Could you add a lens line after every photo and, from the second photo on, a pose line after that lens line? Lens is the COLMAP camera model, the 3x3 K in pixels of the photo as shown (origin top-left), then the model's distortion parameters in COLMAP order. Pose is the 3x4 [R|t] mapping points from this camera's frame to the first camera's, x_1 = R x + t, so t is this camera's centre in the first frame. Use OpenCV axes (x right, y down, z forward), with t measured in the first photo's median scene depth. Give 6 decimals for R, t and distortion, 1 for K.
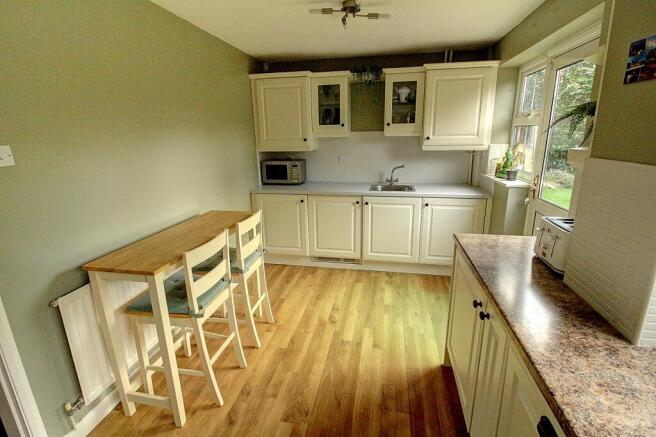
lens RADIAL K [[308.6, 0, 328.1], [0, 308.6, 217.0], [0, 0, 1]] dist [0.002039, -0.000108]
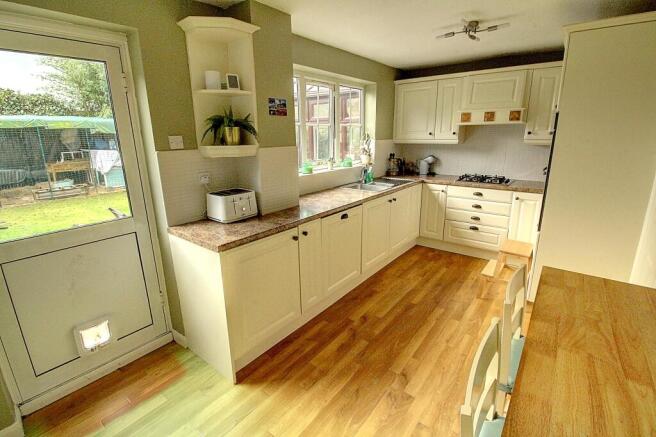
lens RADIAL K [[308.6, 0, 327.9], [0, 308.6, 215.2], [0, 0, 1]] dist [0.002039, -0.000108]
pose [[-0.891018, -0.094886, 0.443941, -0.275009], [0.143480, 0.868924, 0.473693, -0.413486], [-0.430697, 0.485765, -0.760613, 1.499550]]
